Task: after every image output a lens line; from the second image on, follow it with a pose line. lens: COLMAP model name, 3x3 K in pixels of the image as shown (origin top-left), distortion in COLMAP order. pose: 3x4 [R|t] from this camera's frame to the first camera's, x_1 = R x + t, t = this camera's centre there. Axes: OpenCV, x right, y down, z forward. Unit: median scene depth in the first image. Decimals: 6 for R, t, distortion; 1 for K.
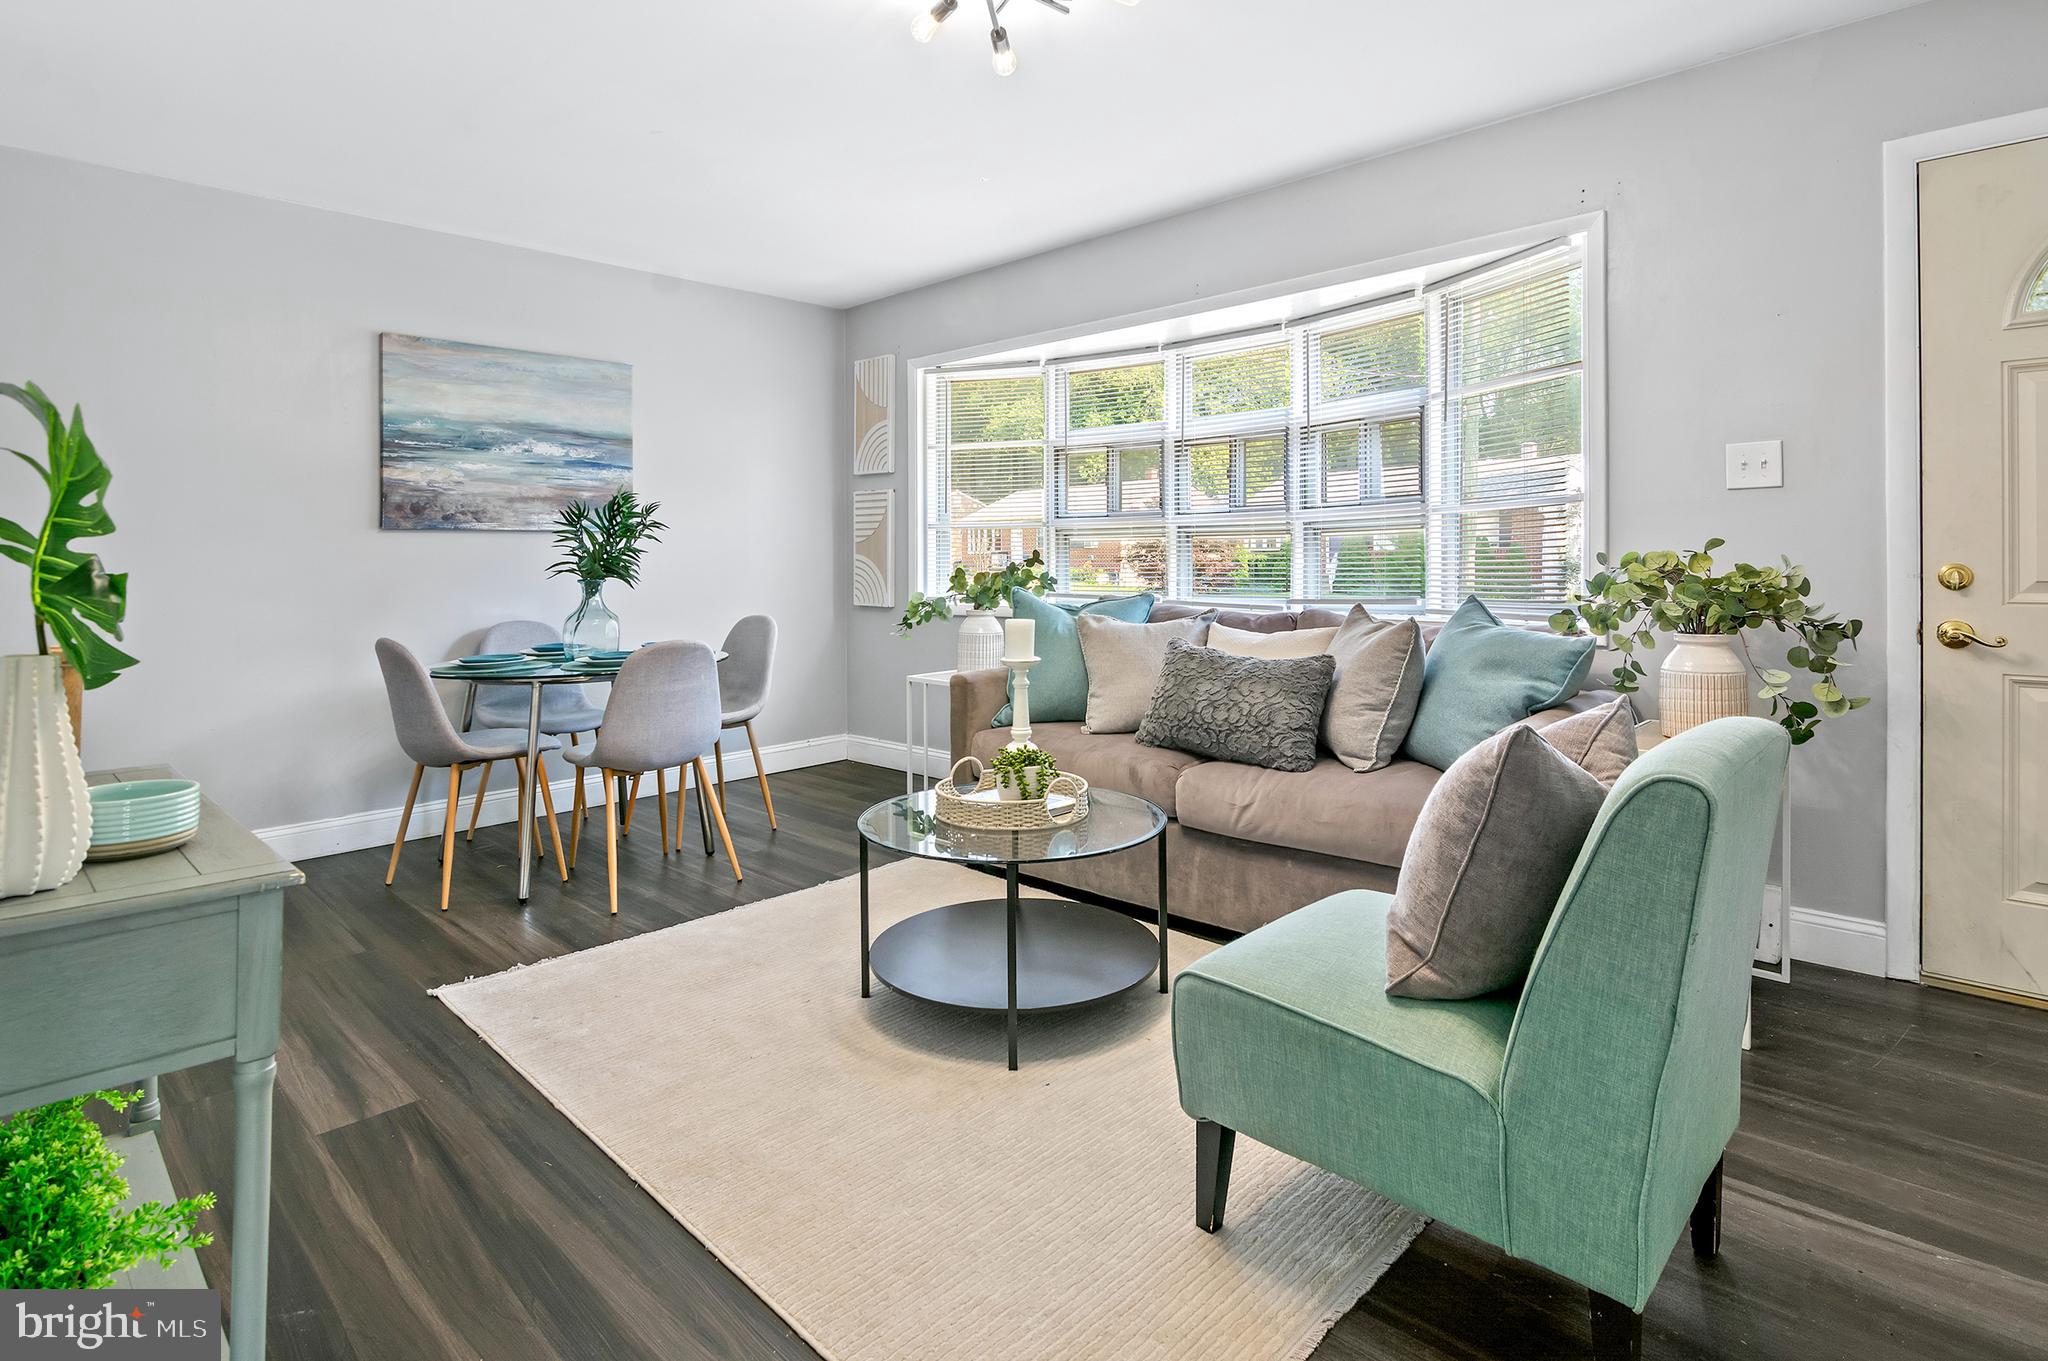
lens RADIAL K [[1045.4, 0, 1019.8], [0, 1045.4, 551.9], [0, 0, 1]] dist [-0.001290, -0.007296]
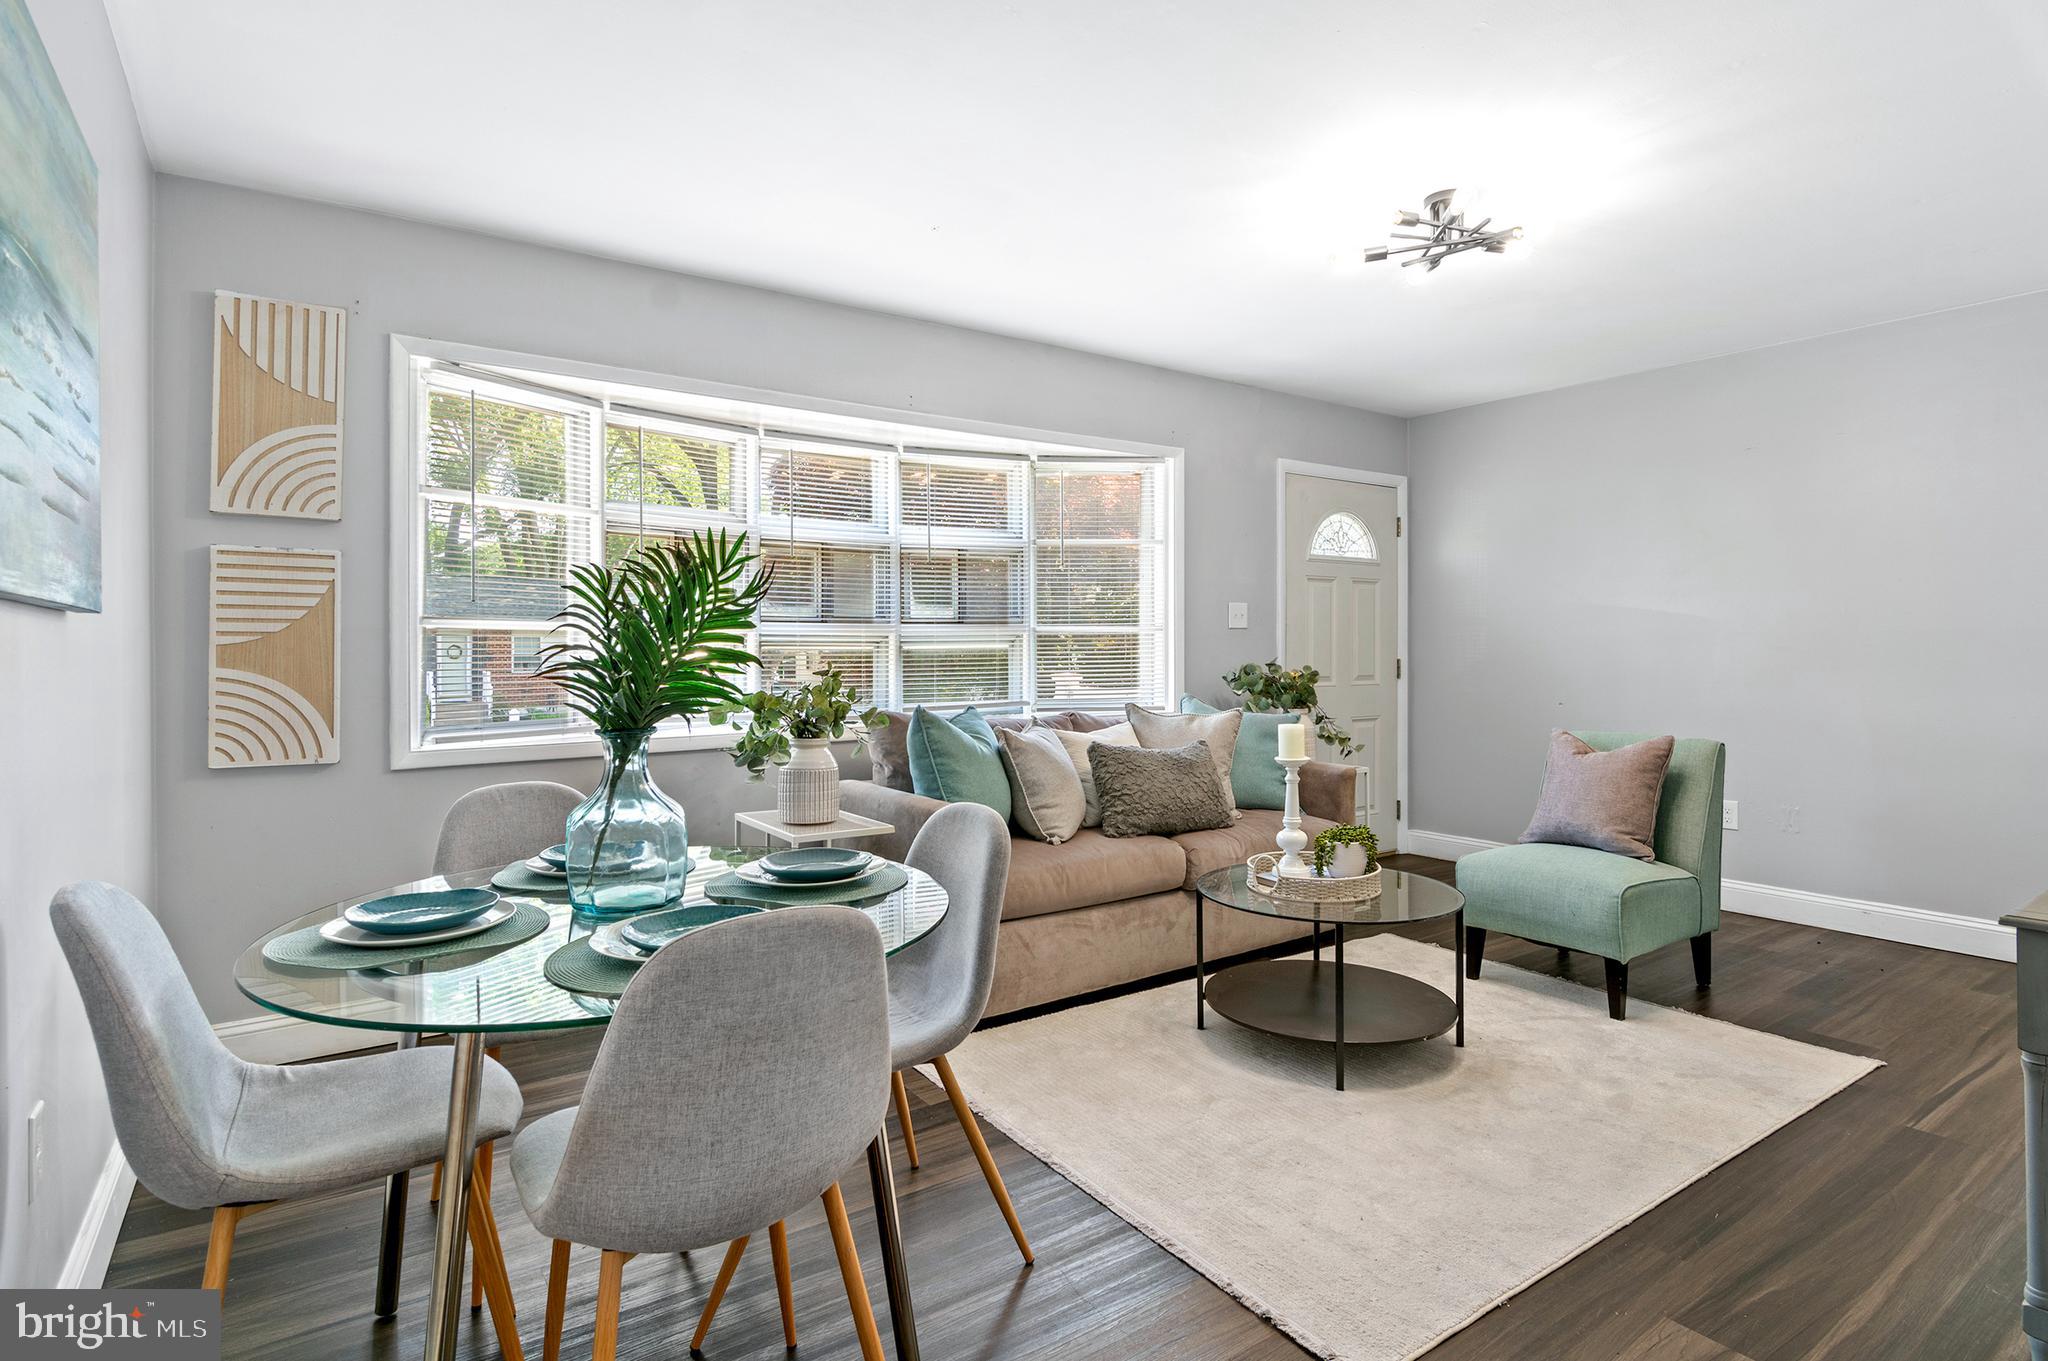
lens RADIAL K [[1043.5, 0, 1014.0], [0, 1043.5, 660.7], [0, 0, 1]] dist [-0.000208, -0.014430]
pose [[0.192958, 0.002654, 0.981203, -0.864352], [-0.001134, 0.999996, -0.002482, -0.000634], [-0.981206, -0.000634, 0.192960, 0.782757]]
